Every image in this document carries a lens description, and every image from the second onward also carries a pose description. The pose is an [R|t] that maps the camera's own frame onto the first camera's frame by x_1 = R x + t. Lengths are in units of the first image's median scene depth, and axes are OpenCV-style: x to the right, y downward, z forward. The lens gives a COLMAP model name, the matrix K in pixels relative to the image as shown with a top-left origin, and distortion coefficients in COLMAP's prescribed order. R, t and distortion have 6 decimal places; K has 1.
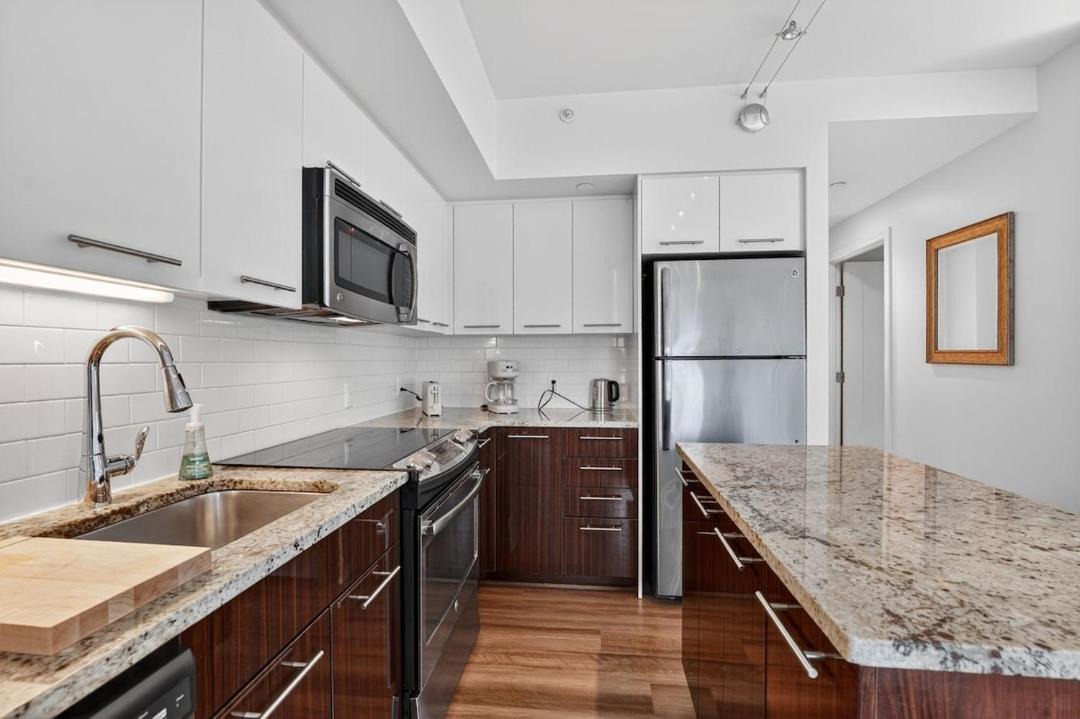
lens RADIAL K [[488.1, 0, 540.0], [0, 488.1, 359.5], [0, 0, 1]] dist [-0.002200, 0.000051]
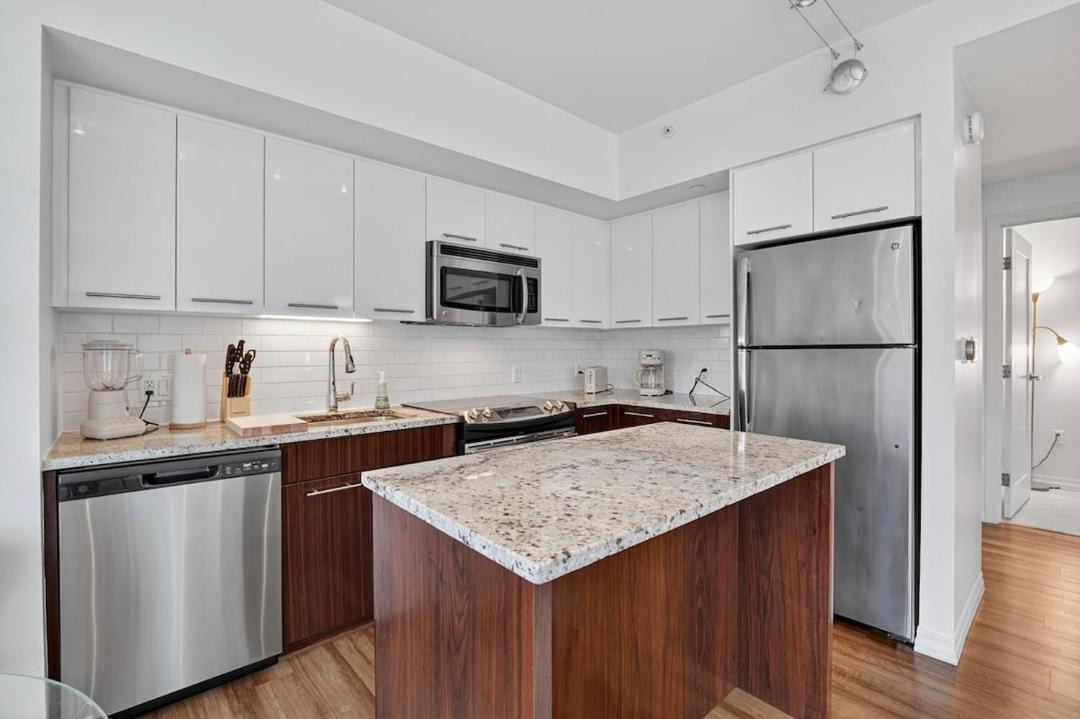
lens RADIAL K [[479.9, 0, 539.4], [0, 479.9, 352.9], [0, 0, 1]] dist [-0.014930, -0.000060]
pose [[0.744338, 0.004231, -0.667790, 0.611141], [0.001496, 0.999967, 0.008003, -0.000351], [0.667801, -0.006956, 0.744307, -0.020193]]
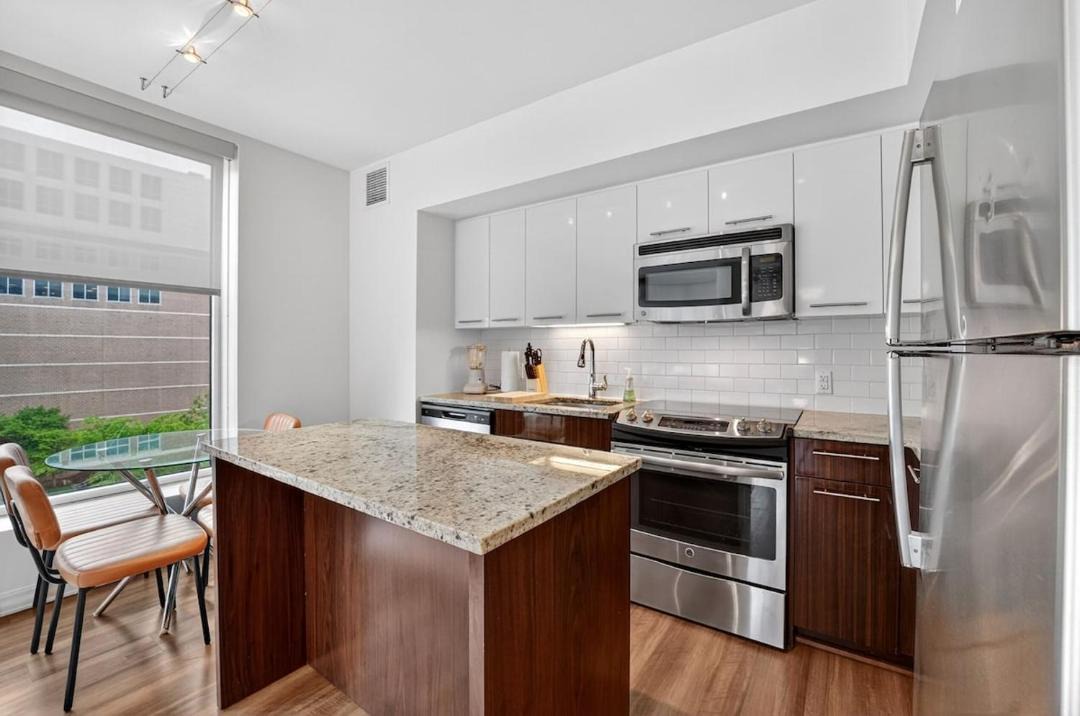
lens RADIAL K [[454.0, 0, 544.6], [0, 454.0, 349.7], [0, 0, 1]] dist [-0.026859, -0.000011]
pose [[-0.462987, 0.002624, -0.886361, 0.749141], [0.001517, 0.999996, 0.002168, -0.000952], [0.886364, -0.000340, -0.462989, 0.907183]]
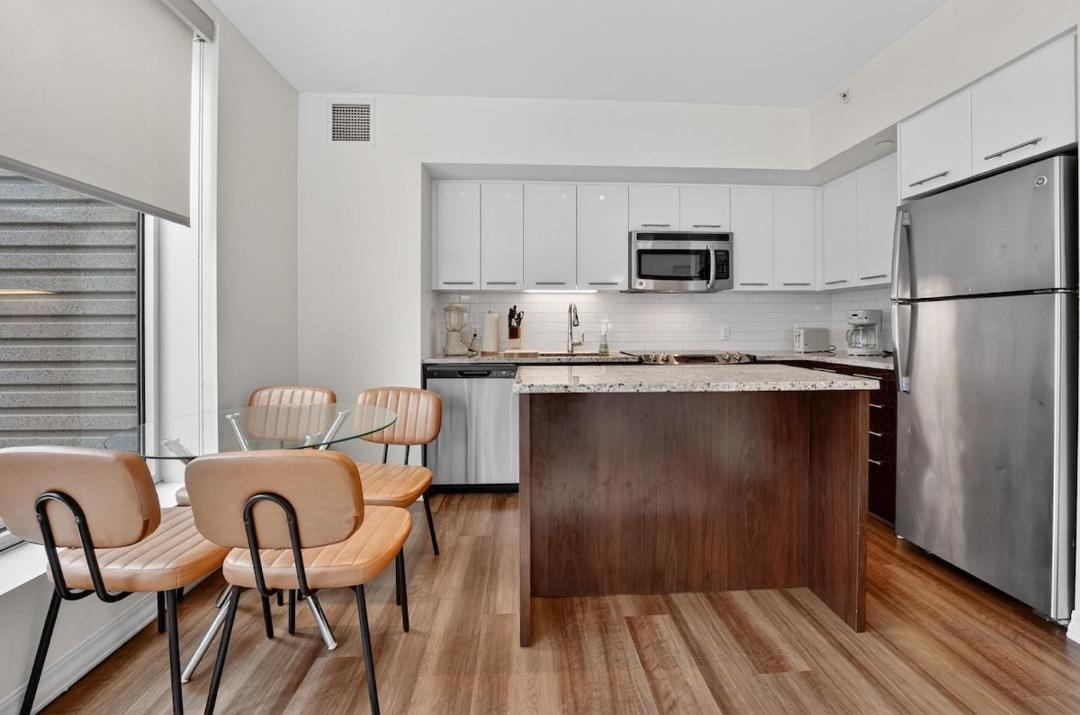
lens RADIAL K [[466.1, 0, 561.1], [0, 466.1, 327.8], [0, 0, 1]] dist [-0.016856, 0.000108]
pose [[0.190178, 0.004783, -0.981738, 1.077808], [0.003854, 0.999977, 0.005618, 0.044783], [0.981742, -0.004852, 0.190155, 0.130570]]
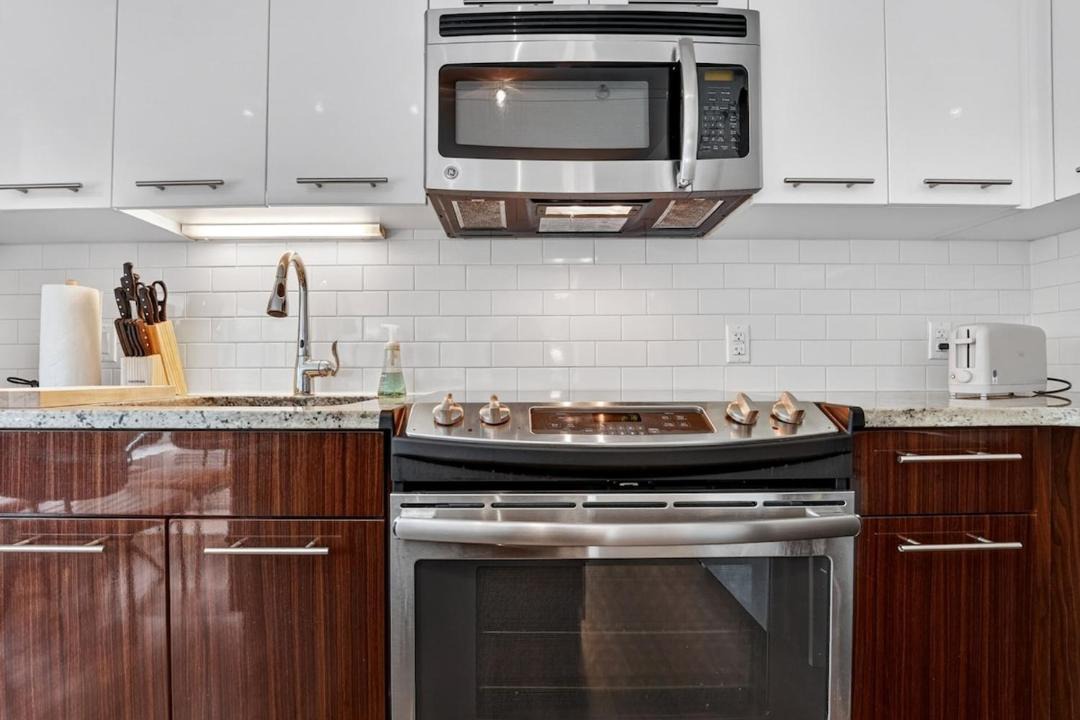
lens RADIAL K [[483.8, 0, 518.0], [0, 483.8, 370.4], [0, 0, 1]] dist [-0.022650, -0.000220]
pose [[0.103491, -0.004045, -0.994622, 0.196605], [0.004151, 0.999985, -0.003635, 0.107576], [0.994622, -0.003753, 0.103506, 0.647976]]
